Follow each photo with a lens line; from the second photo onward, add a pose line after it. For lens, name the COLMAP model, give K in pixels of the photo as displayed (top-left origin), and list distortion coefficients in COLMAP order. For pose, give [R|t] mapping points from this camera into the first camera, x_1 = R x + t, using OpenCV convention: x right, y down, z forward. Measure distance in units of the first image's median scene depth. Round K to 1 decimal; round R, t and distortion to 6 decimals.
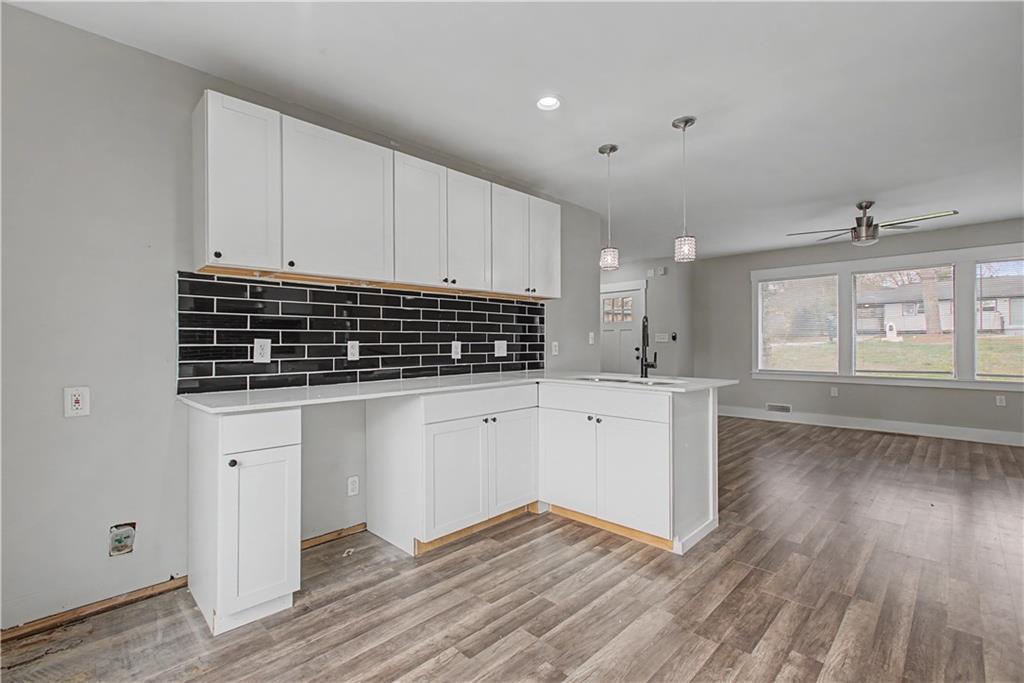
lens RADIAL K [[459.1, 0, 519.1], [0, 459.1, 339.7], [0, 0, 1]] dist [-0.005862, 0.001277]
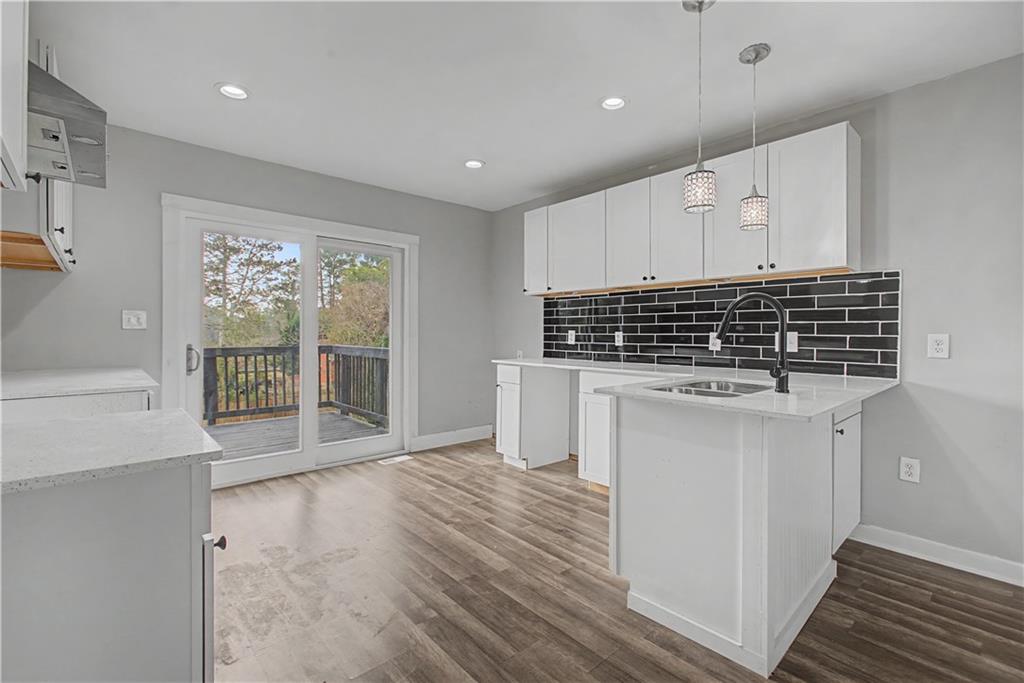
lens RADIAL K [[459.1, 0, 504.7], [0, 459.1, 334.9], [0, 0, 1]] dist [-0.005862, 0.001277]
pose [[-0.079115, 0.009434, -0.996821, 0.820167], [0.002736, 0.999954, 0.009247, -0.001377], [0.996862, -0.001996, -0.079138, 0.611062]]
